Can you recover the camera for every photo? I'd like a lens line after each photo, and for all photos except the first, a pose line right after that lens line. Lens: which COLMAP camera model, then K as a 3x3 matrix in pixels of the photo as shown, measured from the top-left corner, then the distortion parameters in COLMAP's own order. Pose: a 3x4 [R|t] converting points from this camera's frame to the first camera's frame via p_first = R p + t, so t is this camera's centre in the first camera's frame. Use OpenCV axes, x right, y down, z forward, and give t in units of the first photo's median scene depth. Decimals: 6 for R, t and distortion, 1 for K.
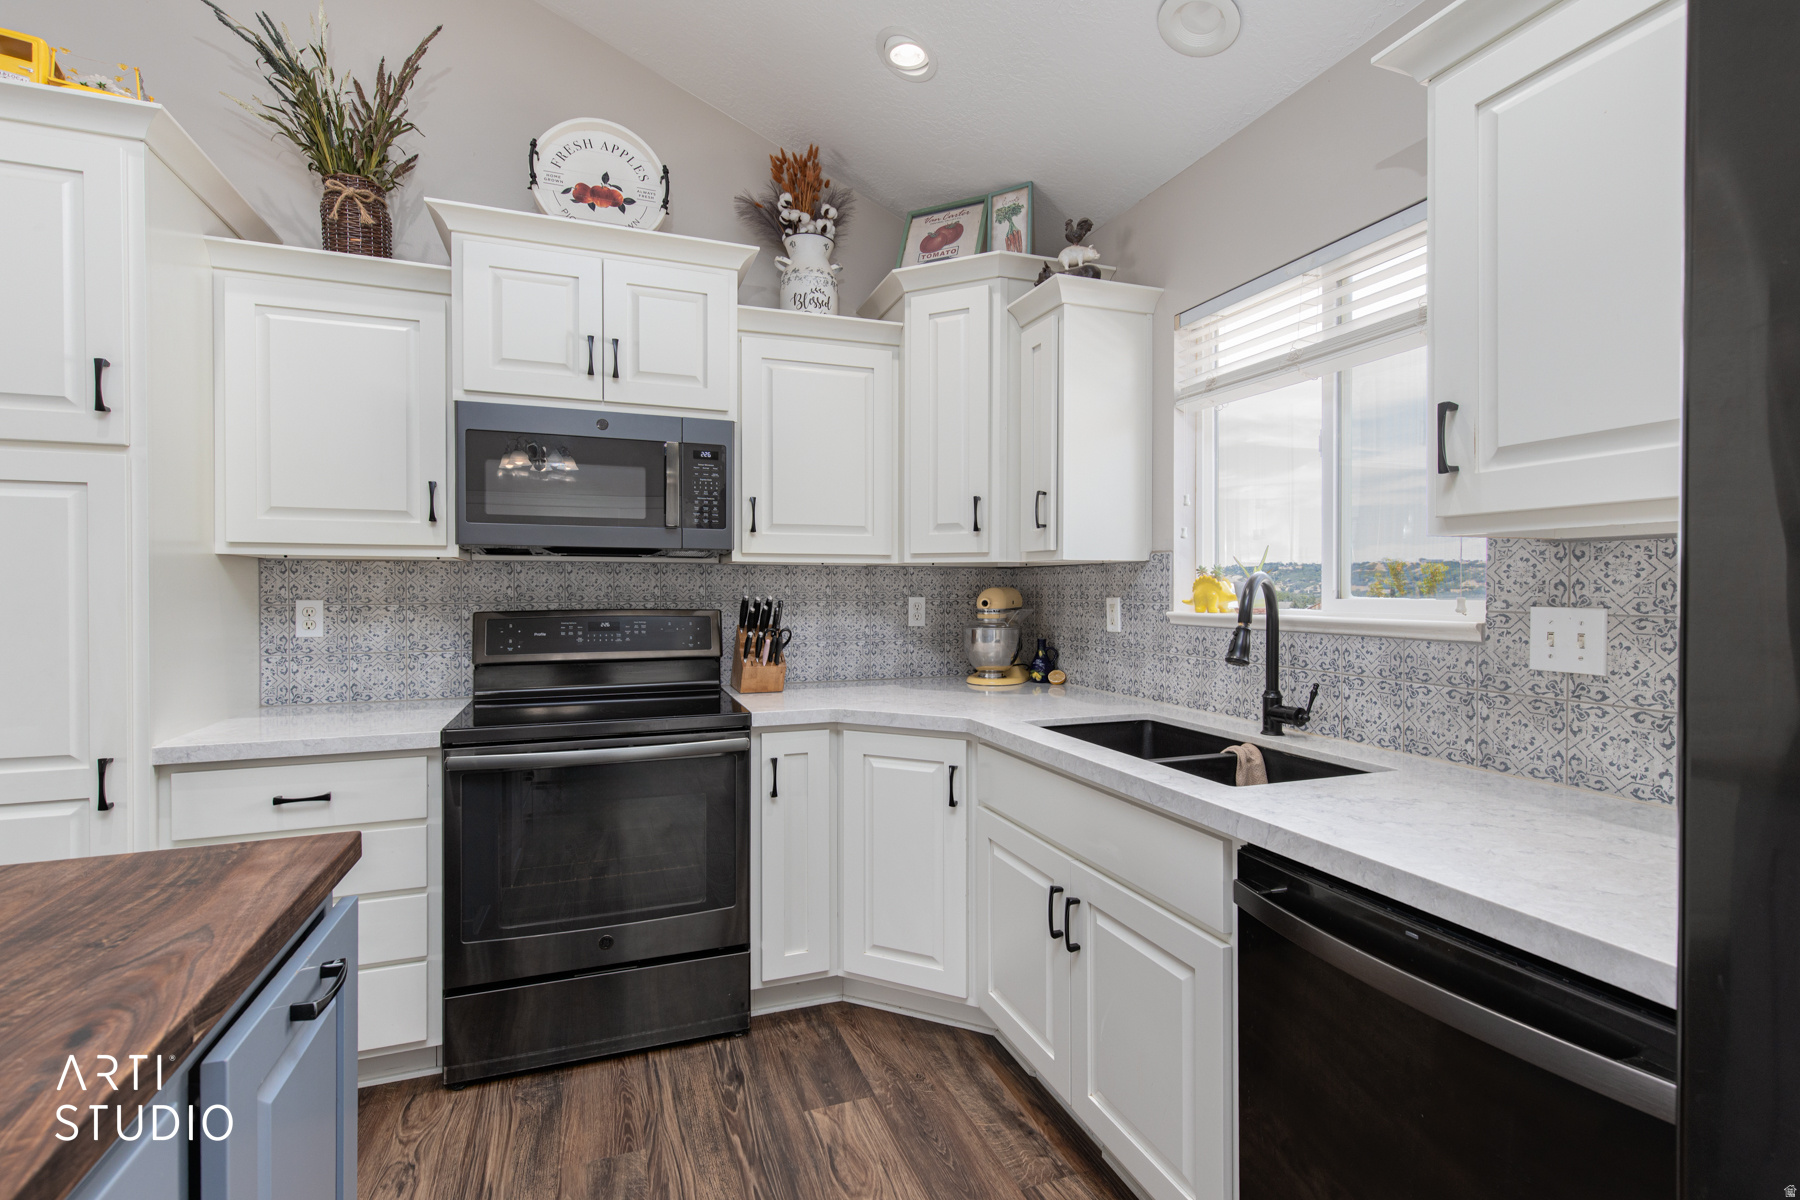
lens RADIAL K [[820.5, 0, 865.0], [0, 820.5, 596.7], [0, 0, 1]] dist [0.003984, 0.000132]
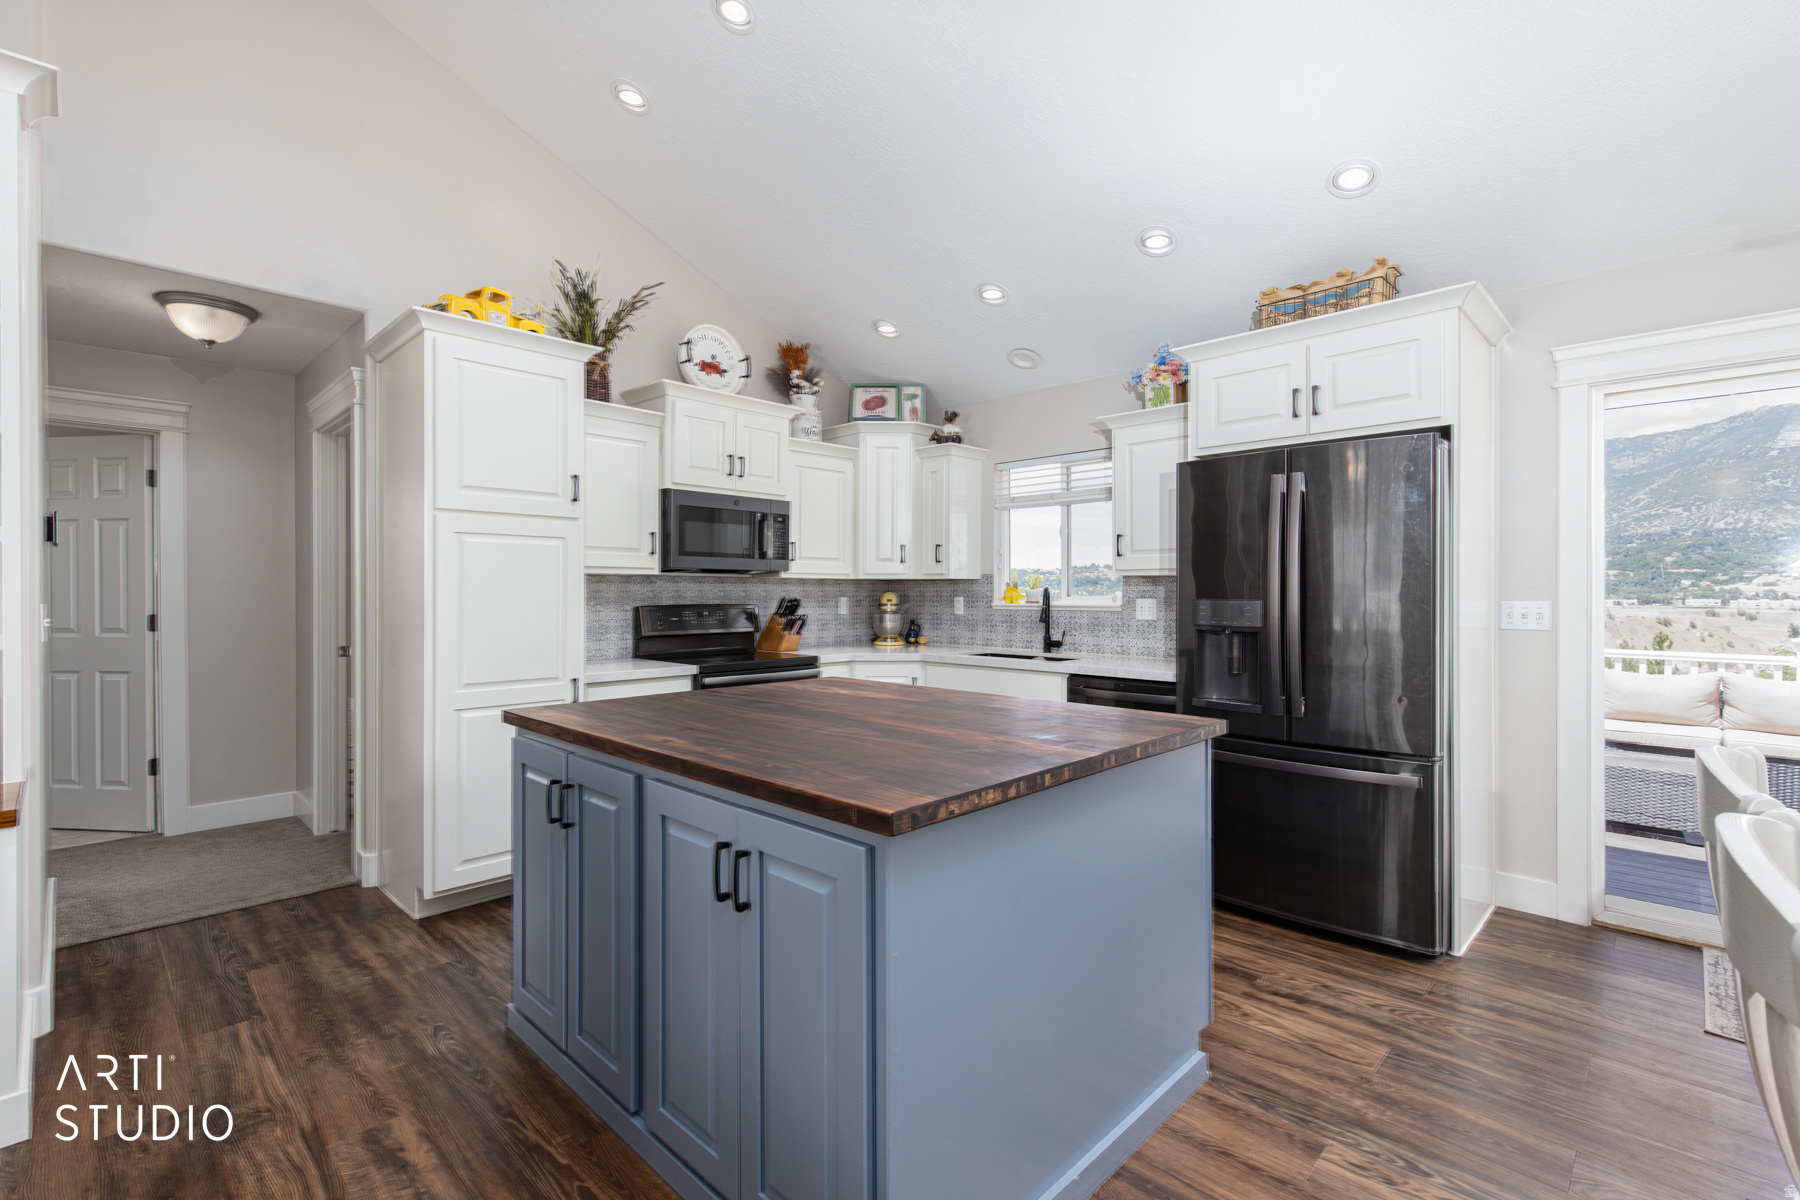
lens RADIAL K [[820.5, 0, 903.9], [0, 820.5, 594.5], [0, 0, 1]] dist [0.003984, 0.000132]
pose [[0.890797, -0.000226, 0.454402, -0.745362], [0.004007, 0.999965, -0.007359, 0.009471], [-0.454384, 0.008376, 0.890766, -0.731244]]
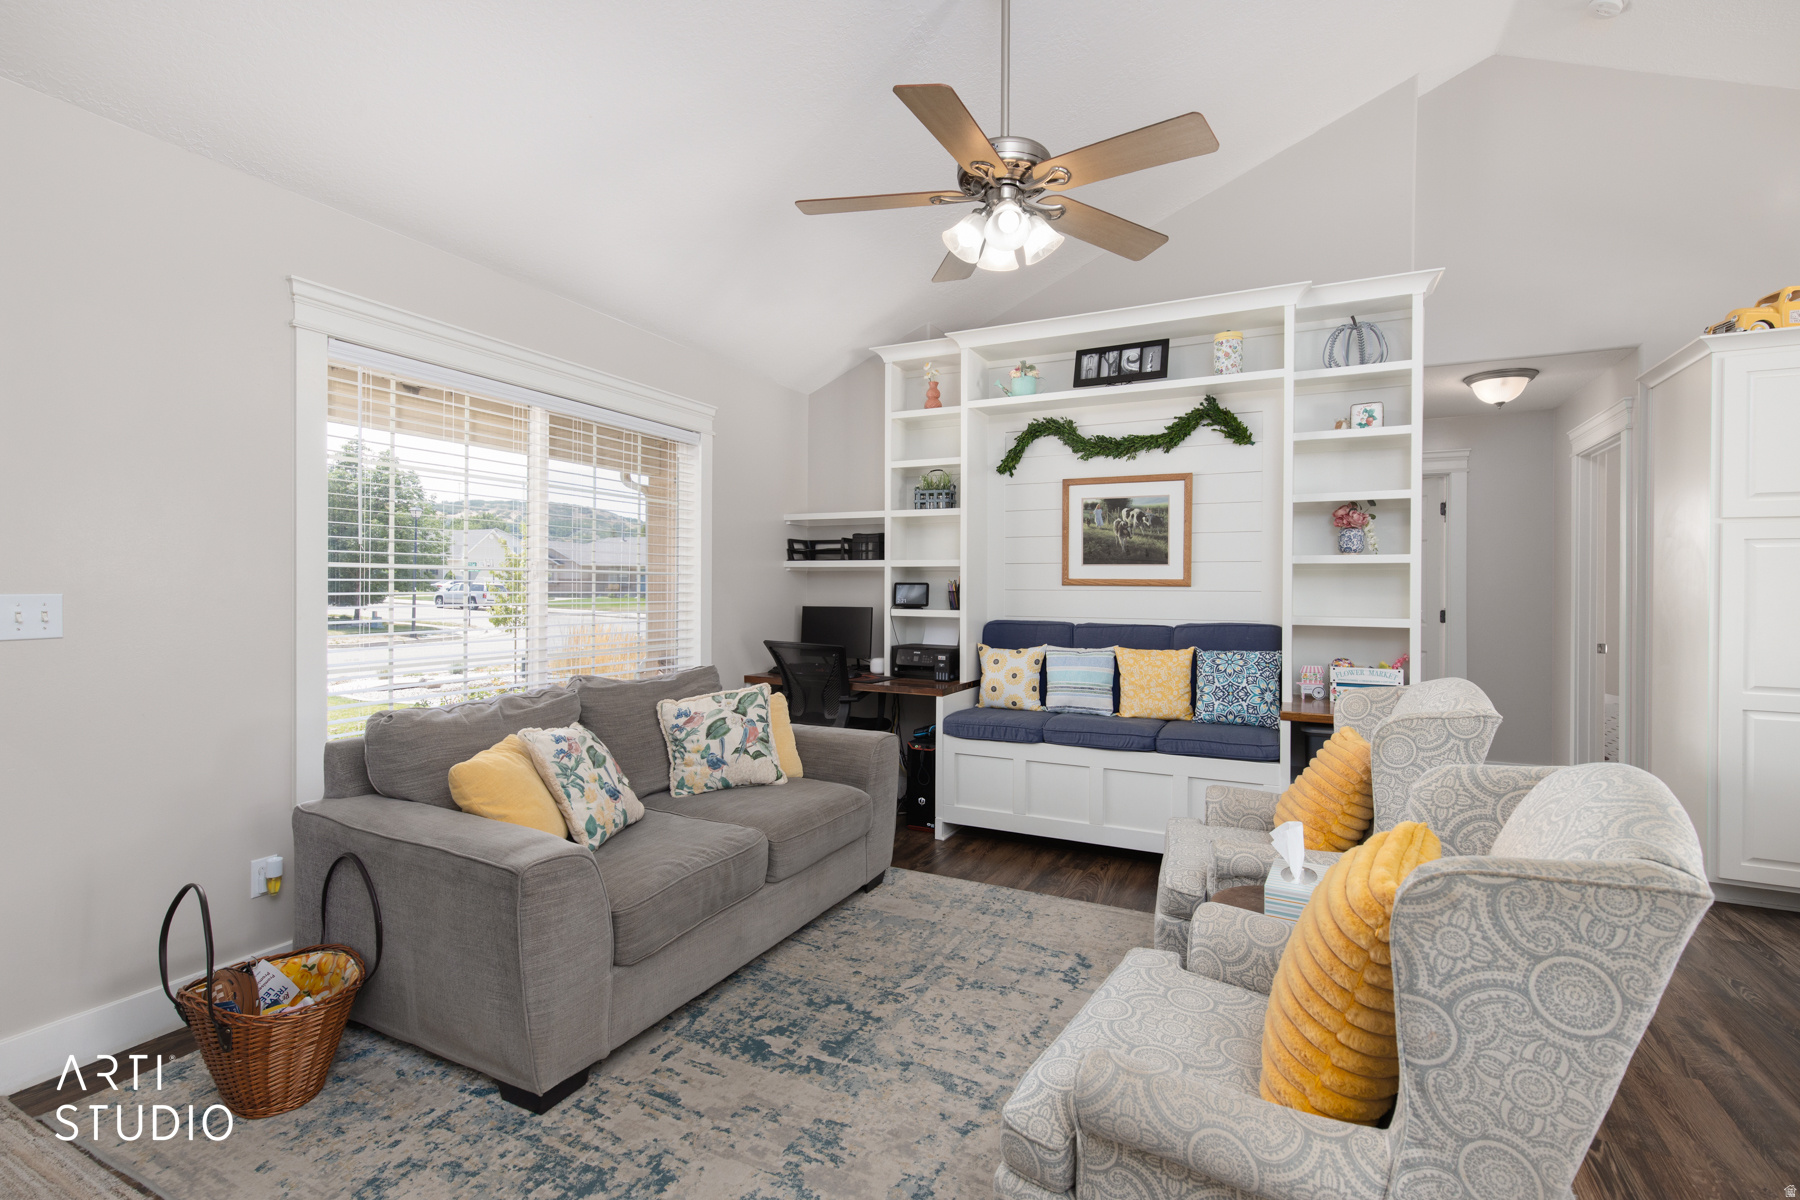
lens RADIAL K [[820.5, 0, 898.1], [0, 820.5, 594.5], [0, 0, 1]] dist [0.003984, 0.000132]
pose [[0.705117, 0.005115, -0.709072, -0.809670], [-0.010145, 0.999944, -0.002875, 0.009005], [0.709018, 0.009221, 0.705130, -1.212838]]
